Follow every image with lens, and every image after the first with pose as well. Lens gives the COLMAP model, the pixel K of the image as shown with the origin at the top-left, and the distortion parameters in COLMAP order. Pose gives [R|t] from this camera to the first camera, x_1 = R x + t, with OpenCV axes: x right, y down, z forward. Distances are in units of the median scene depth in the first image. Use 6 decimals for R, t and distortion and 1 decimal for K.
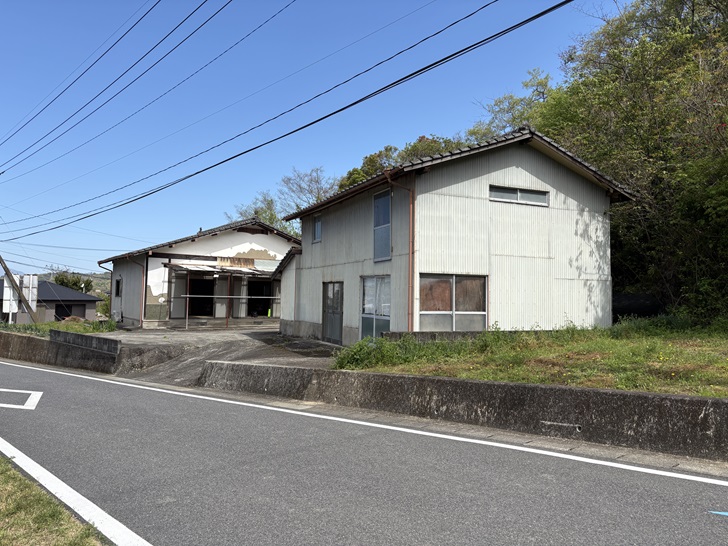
lens RADIAL K [[546.6, 0, 364.9], [0, 546.6, 271.0], [0, 0, 1]] dist [-0.004876, -0.003937]
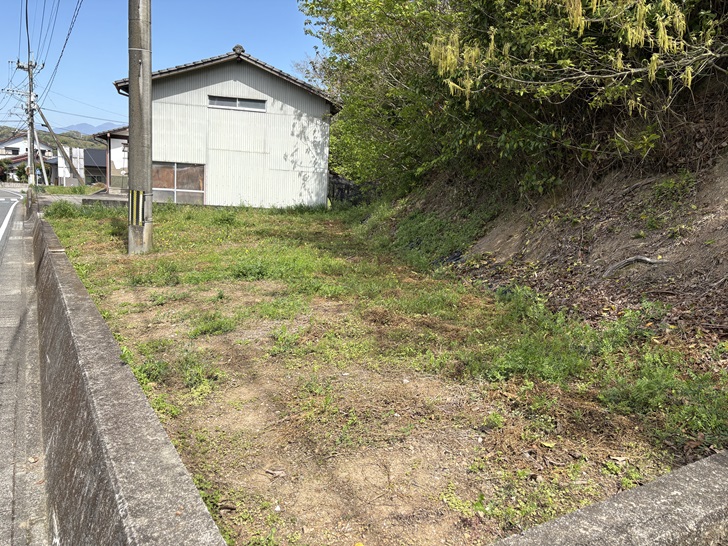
lens RADIAL K [[546.6, 0, 363.4], [0, 546.6, 276.1], [0, 0, 1]] dist [-0.004876, -0.003937]
pose [[0.968481, 0.094233, -0.230574, 0.870760], [-0.041032, 0.973387, 0.225465, -0.040333], [0.245684, -0.208898, 0.946573, -0.241042]]
